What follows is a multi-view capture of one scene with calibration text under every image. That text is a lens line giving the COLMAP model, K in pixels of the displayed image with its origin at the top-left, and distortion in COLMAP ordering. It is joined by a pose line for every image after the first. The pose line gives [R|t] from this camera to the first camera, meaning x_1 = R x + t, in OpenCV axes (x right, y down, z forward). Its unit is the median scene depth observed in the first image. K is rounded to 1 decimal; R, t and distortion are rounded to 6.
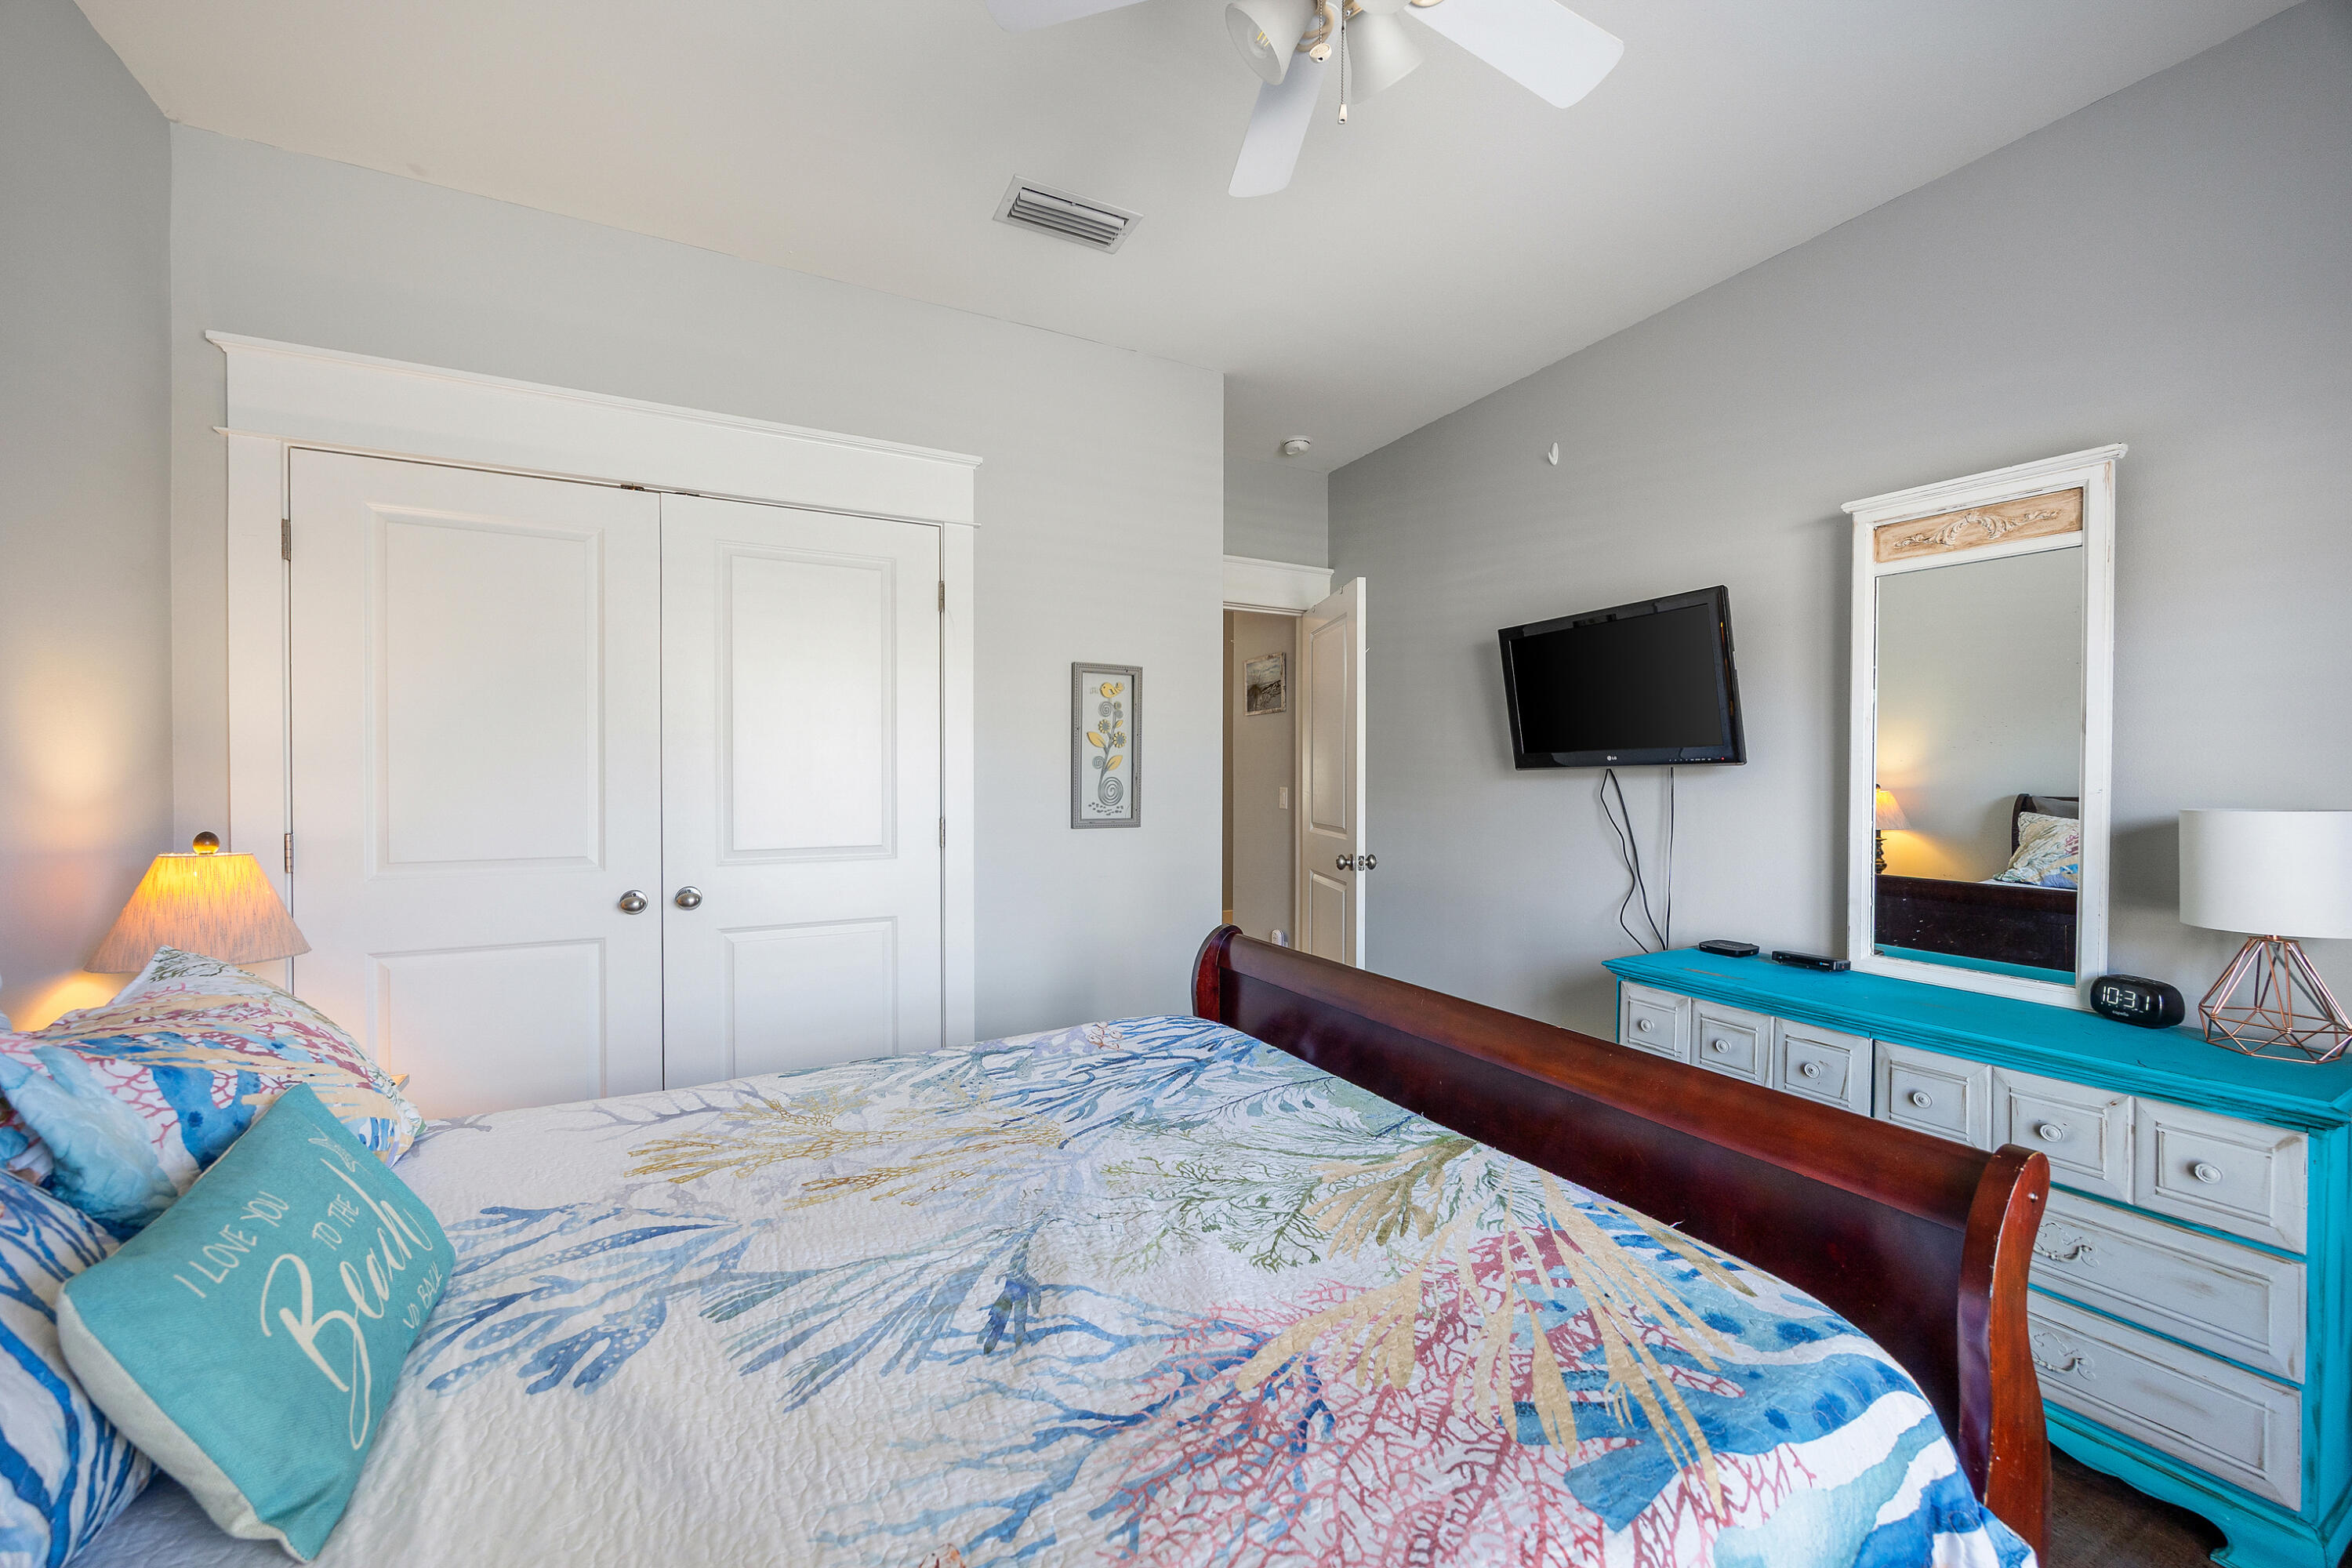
lens RADIAL K [[917.6, 0, 1178.0], [0, 917.6, 778.0], [0, 0, 1]] dist [-0.000925, -0.000051]
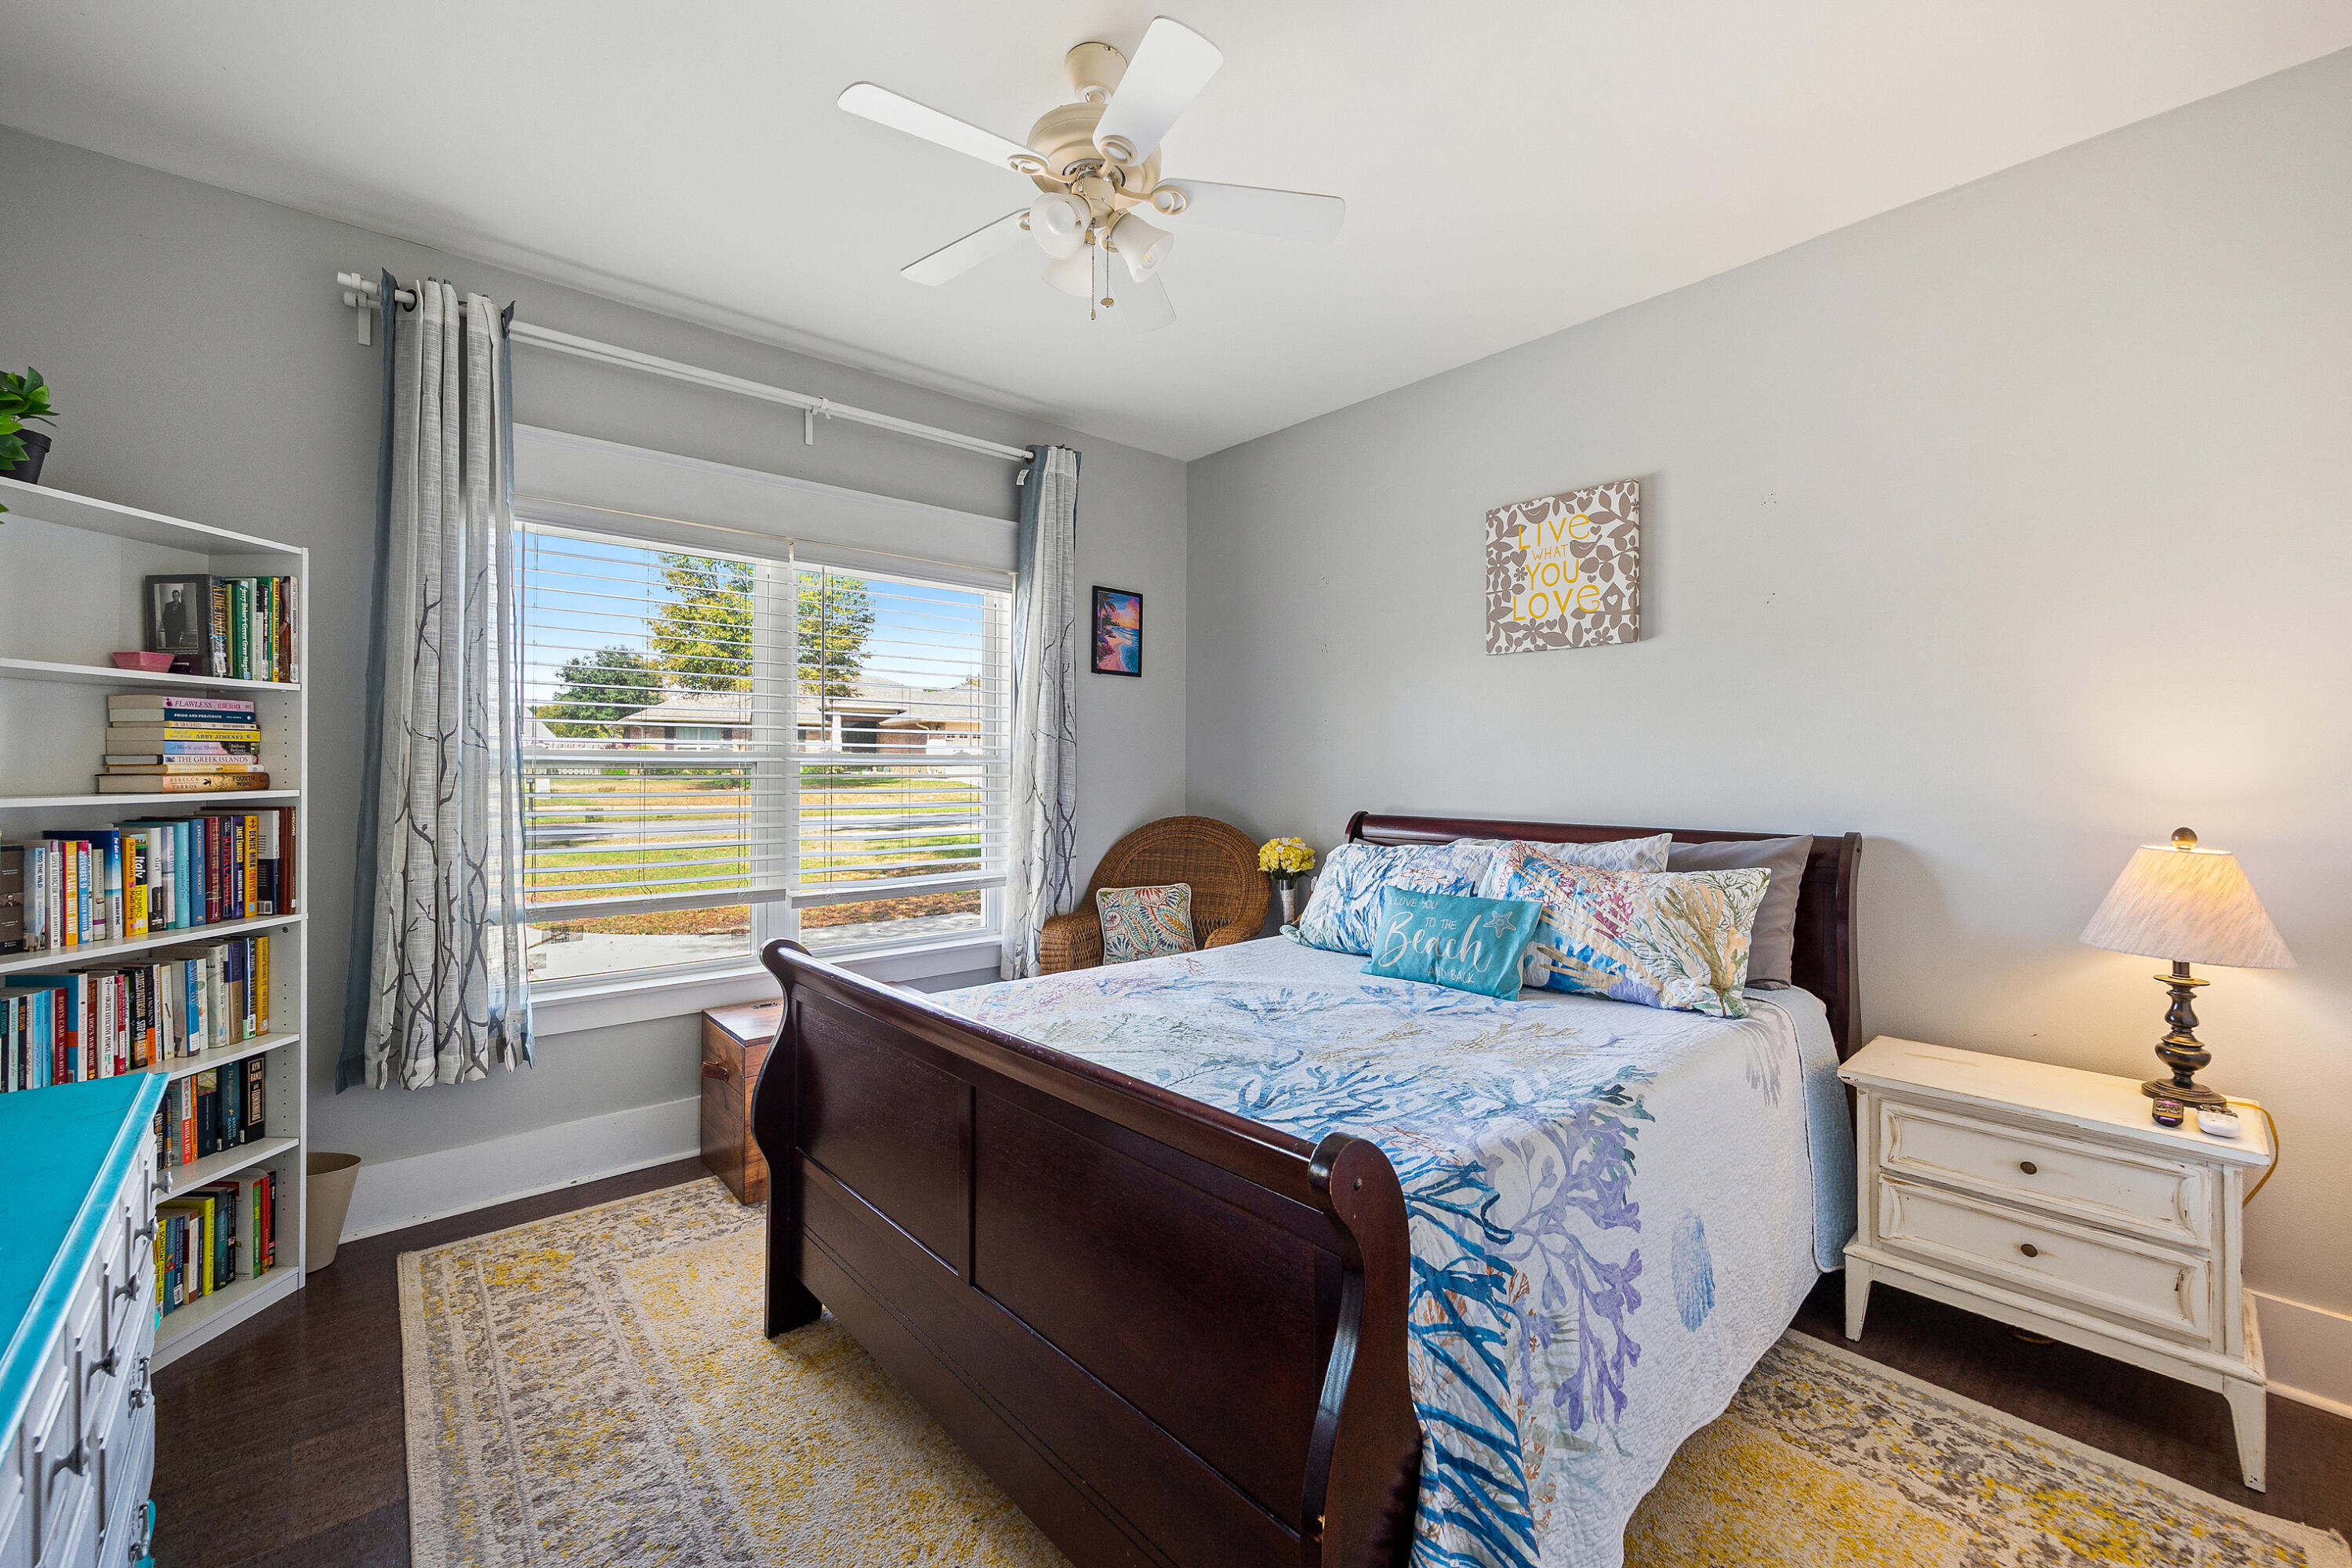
lens RADIAL K [[917.6, 0, 1179.8], [0, 917.6, 777.8], [0, 0, 1]] dist [-0.000925, -0.000051]
pose [[-0.970033, -0.004486, -0.242931, 0.305993], [-0.007201, 0.999921, 0.010289, 0.001155], [0.242865, 0.011730, -0.969989, 1.902075]]
